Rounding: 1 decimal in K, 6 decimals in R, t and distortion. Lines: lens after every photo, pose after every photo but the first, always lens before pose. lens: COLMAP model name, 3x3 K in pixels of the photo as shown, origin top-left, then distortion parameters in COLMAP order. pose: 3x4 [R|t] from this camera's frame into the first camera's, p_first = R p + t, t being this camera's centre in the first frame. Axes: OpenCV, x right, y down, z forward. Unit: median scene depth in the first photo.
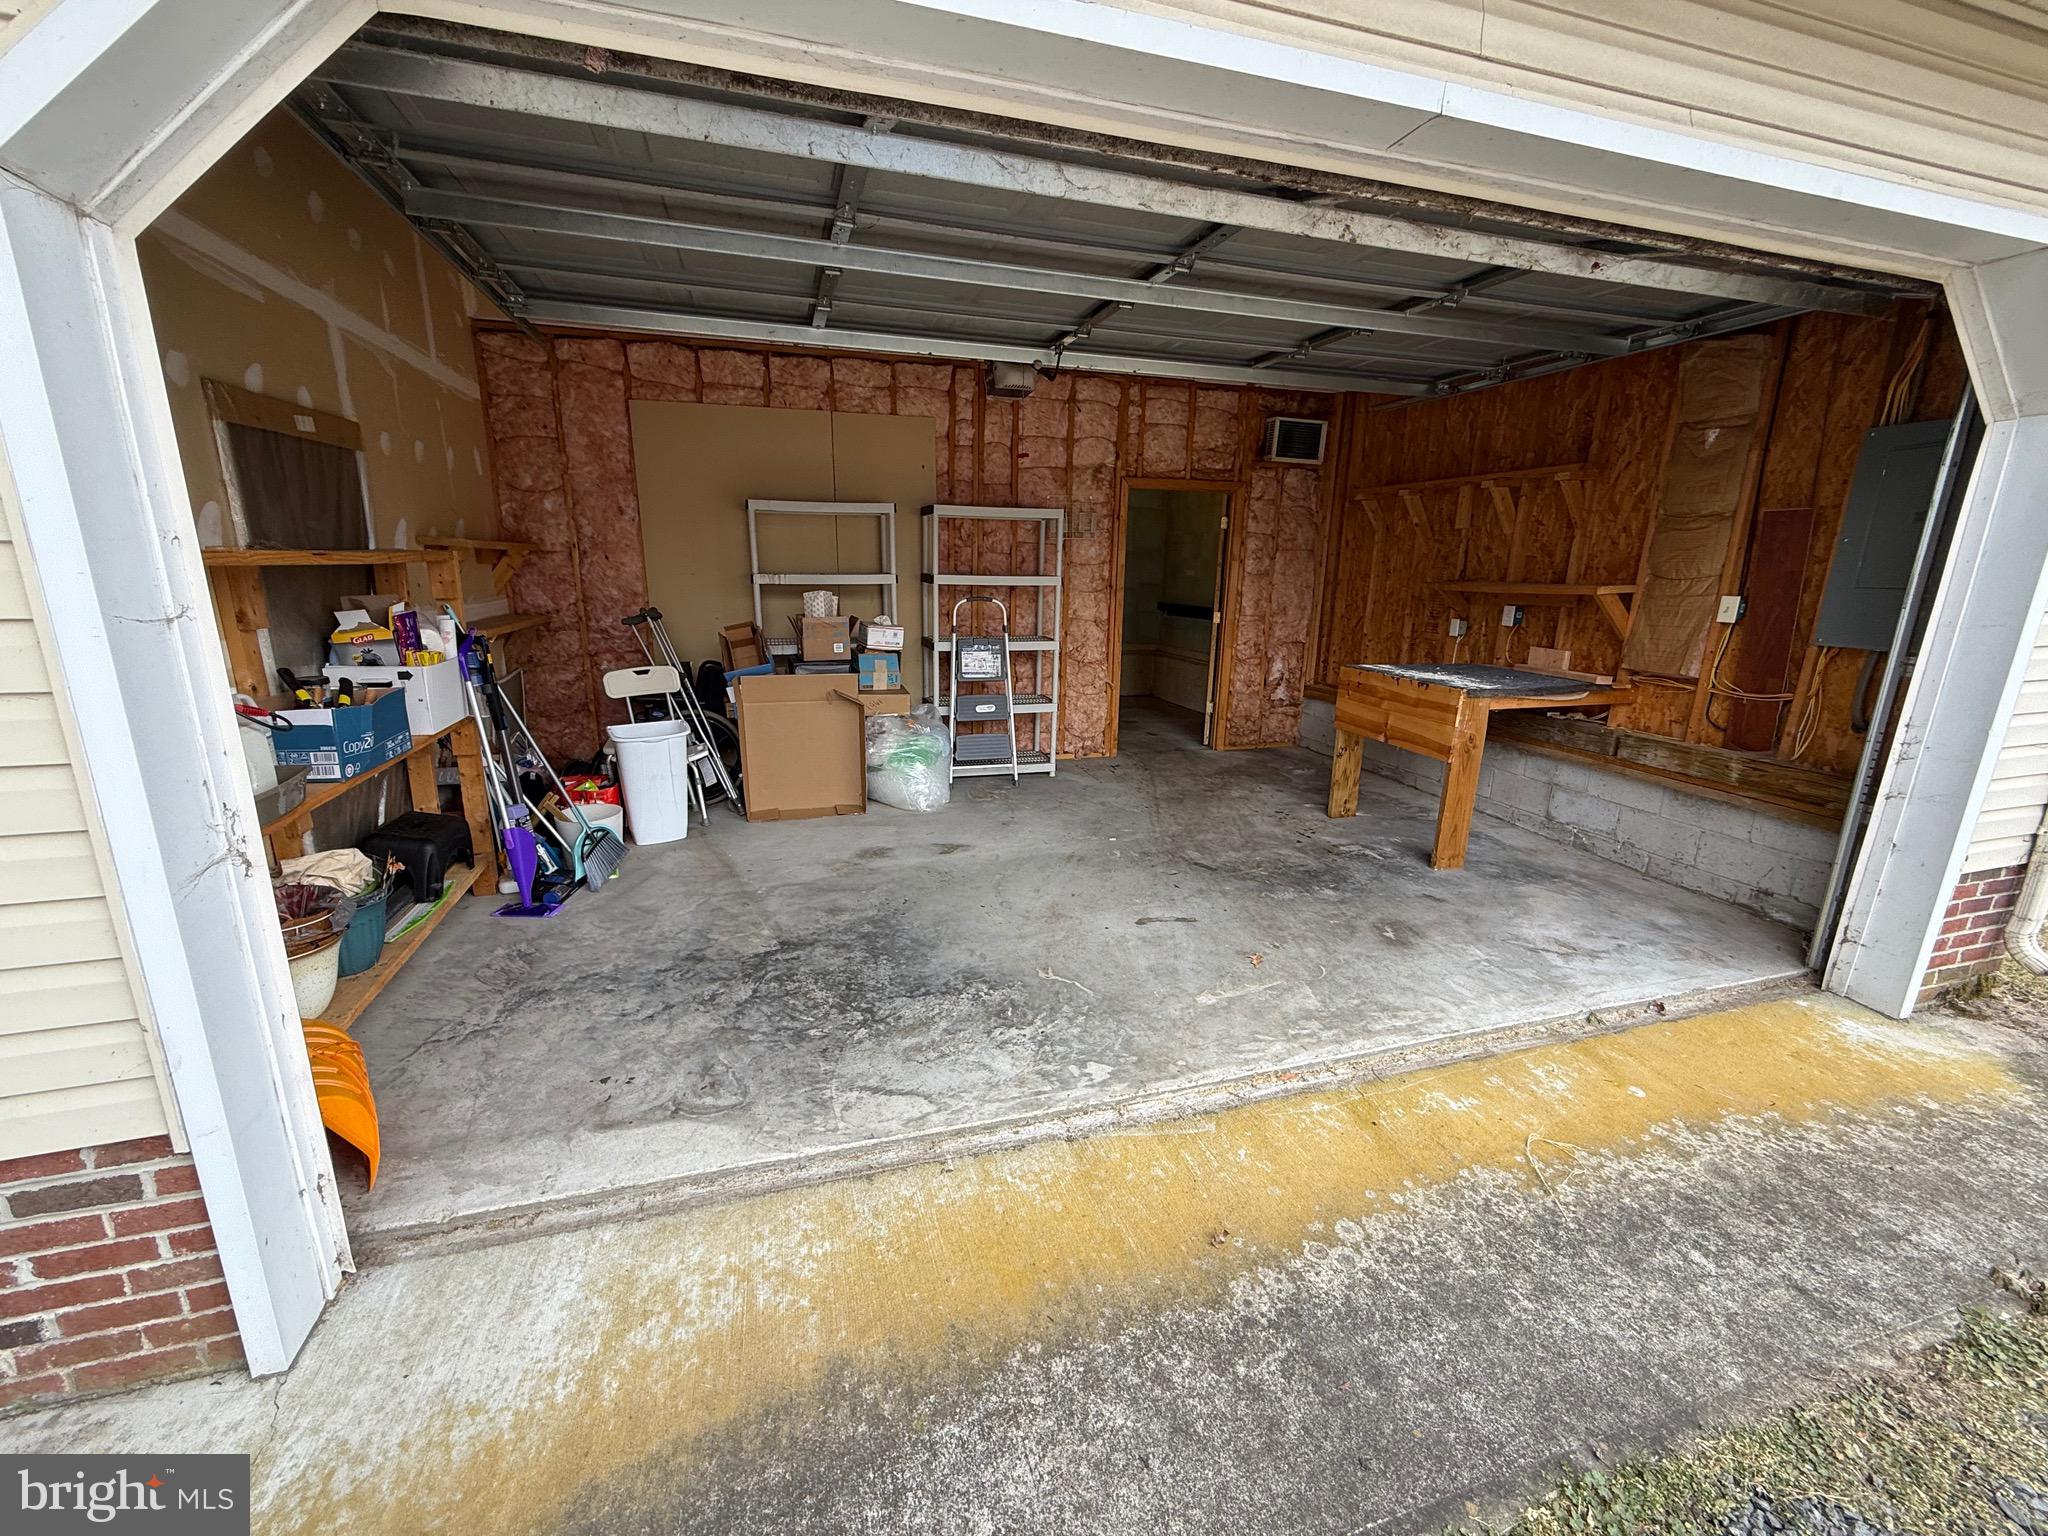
lens RADIAL K [[814.0, 0, 1018.9], [0, 814.0, 767.8], [0, 0, 1]] dist [-0.000426, 0.000035]
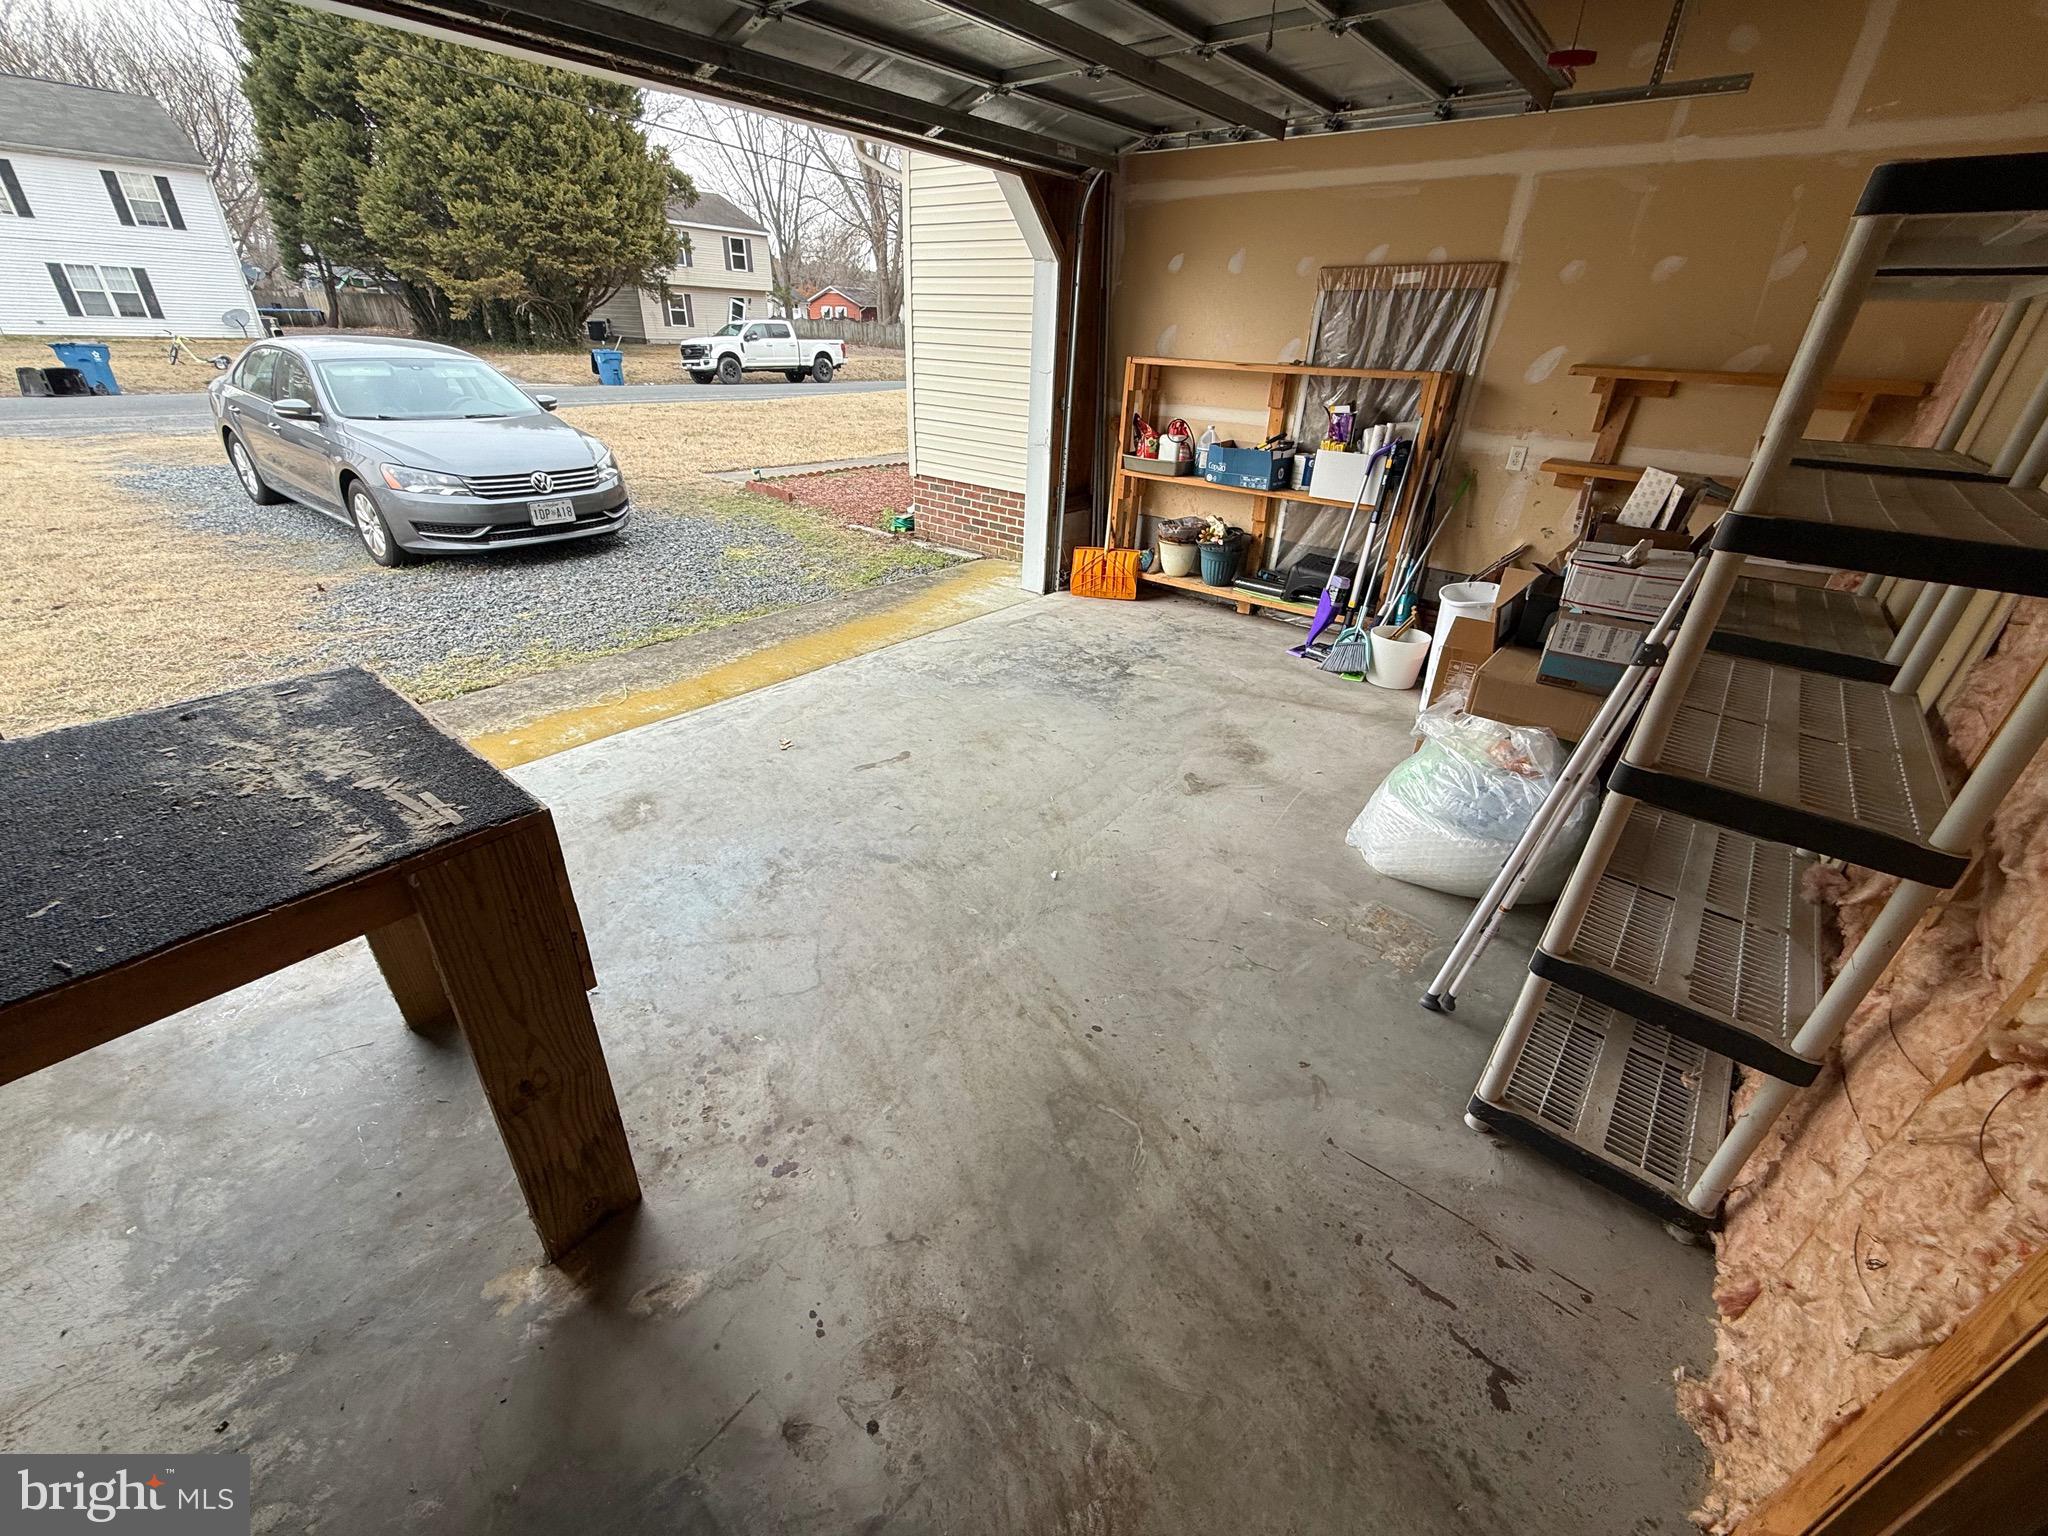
lens RADIAL K [[814.0, 0, 1022.2], [0, 814.0, 772.7], [0, 0, 1]] dist [-0.000426, 0.000035]
pose [[-0.830358, 0.224603, -0.509960, 0.519344], [-0.184249, 0.753027, 0.631667, -0.426595], [0.525887, 0.618469, -0.583899, 1.593392]]
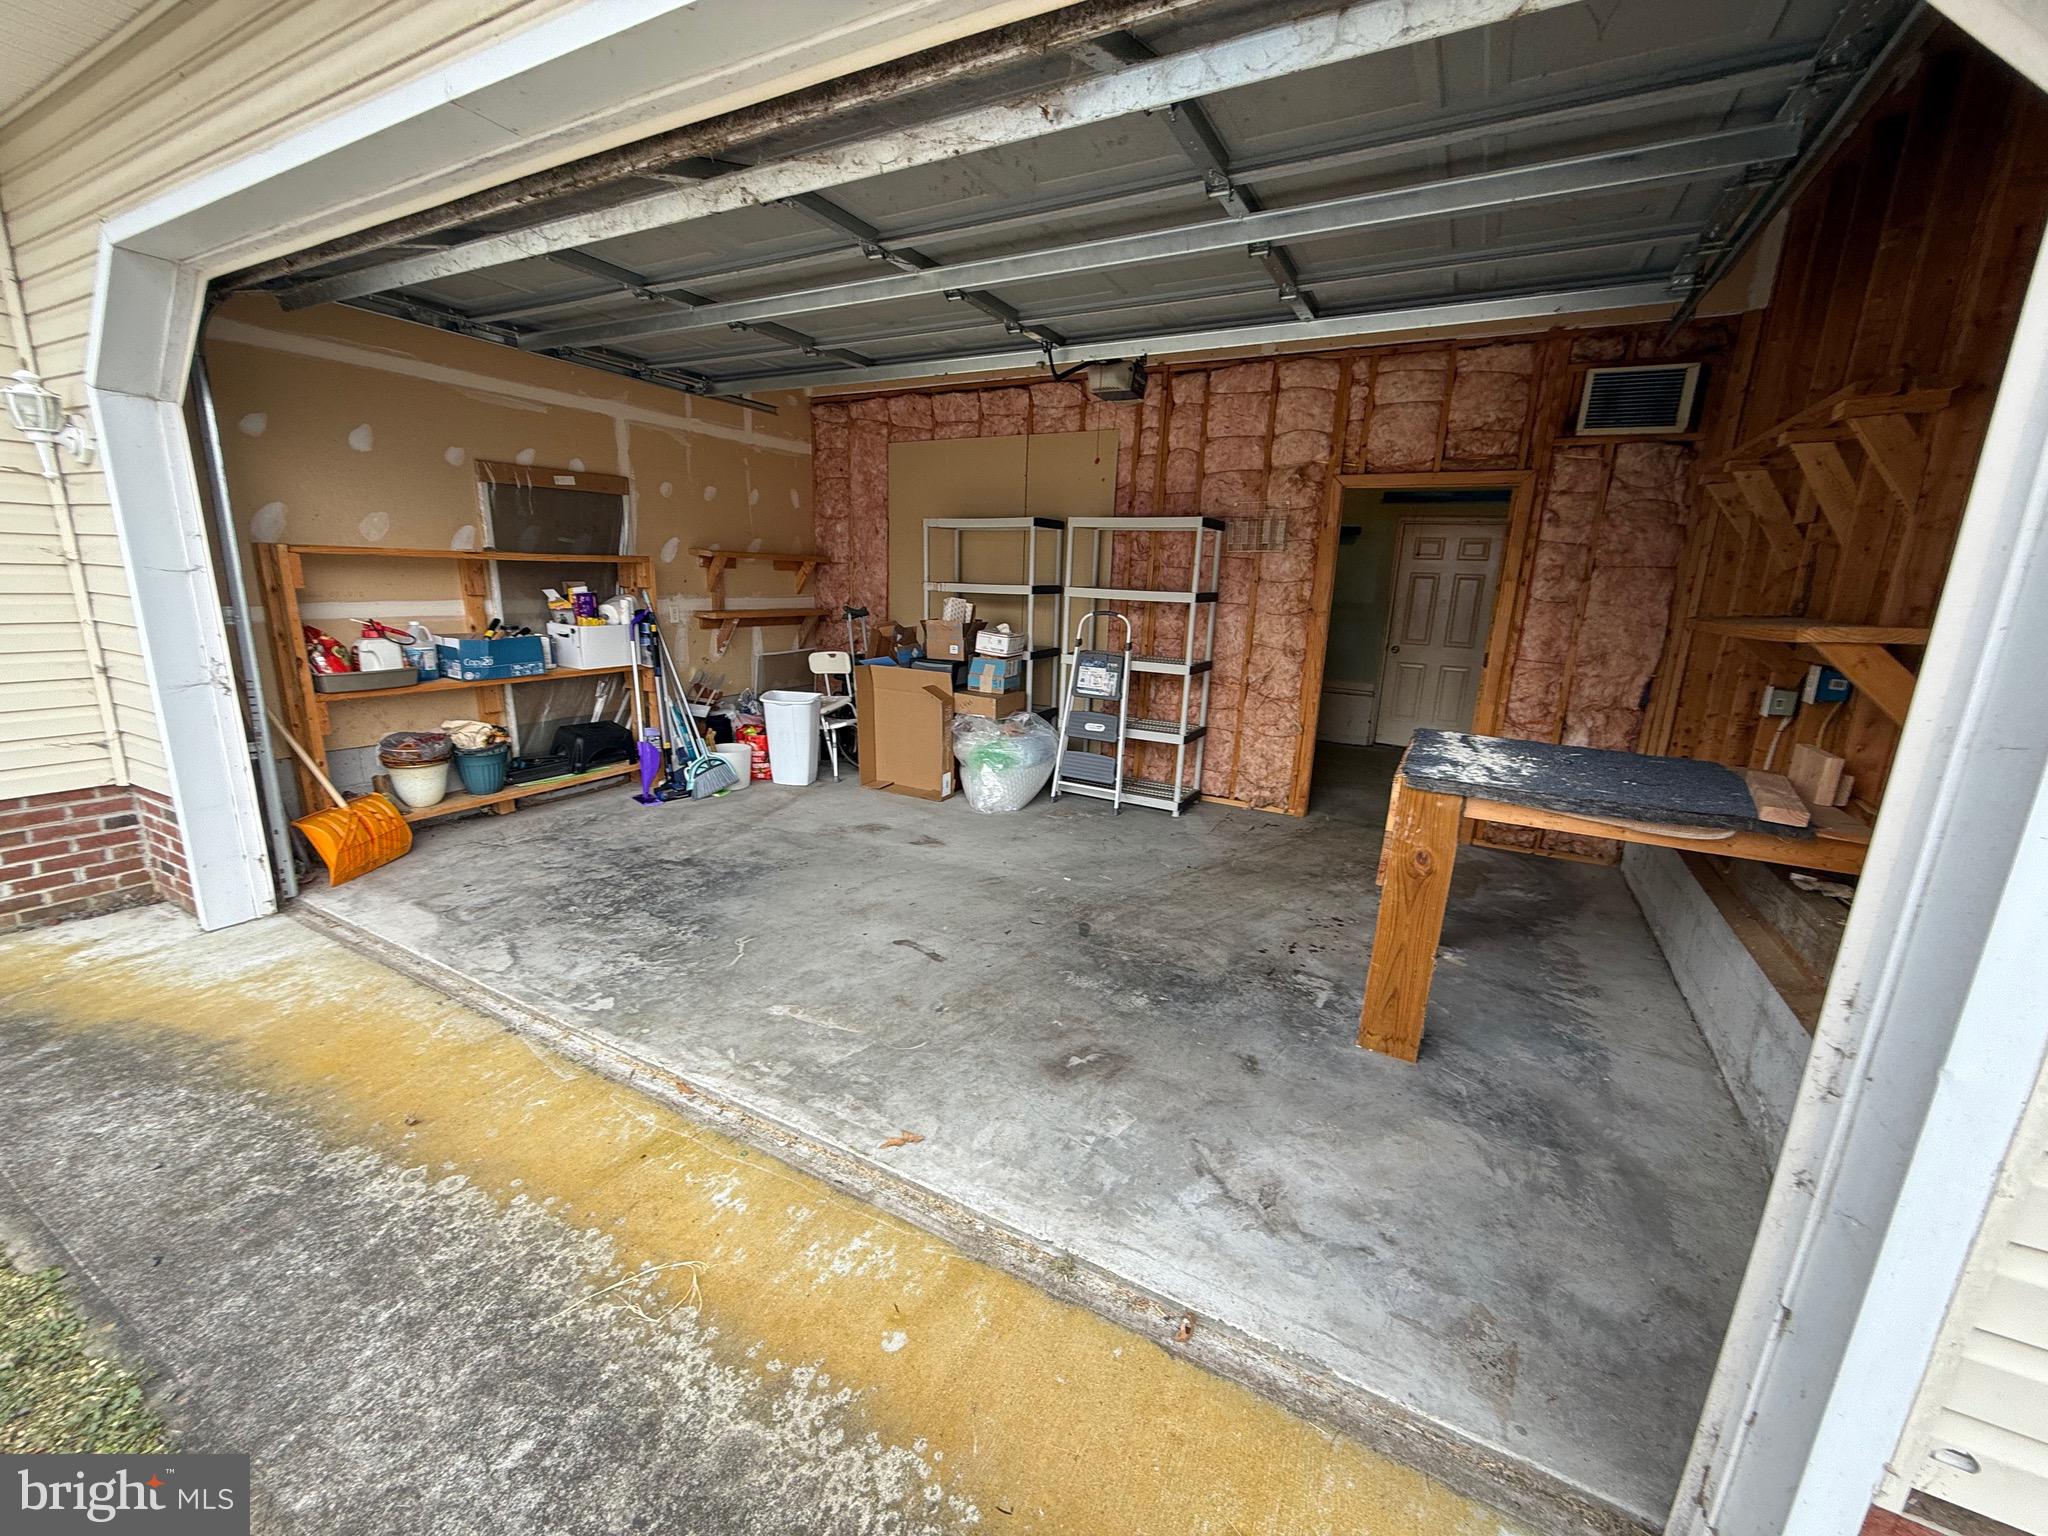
lens RADIAL K [[814.0, 0, 1016.3], [0, 814.0, 768.4], [0, 0, 1]] dist [-0.000426, 0.000035]
pose [[0.703326, 0.174367, -0.689151, 0.824756], [-0.197294, 0.979245, 0.046414, -0.075946], [0.682940, 0.103322, 0.723130, 0.368336]]
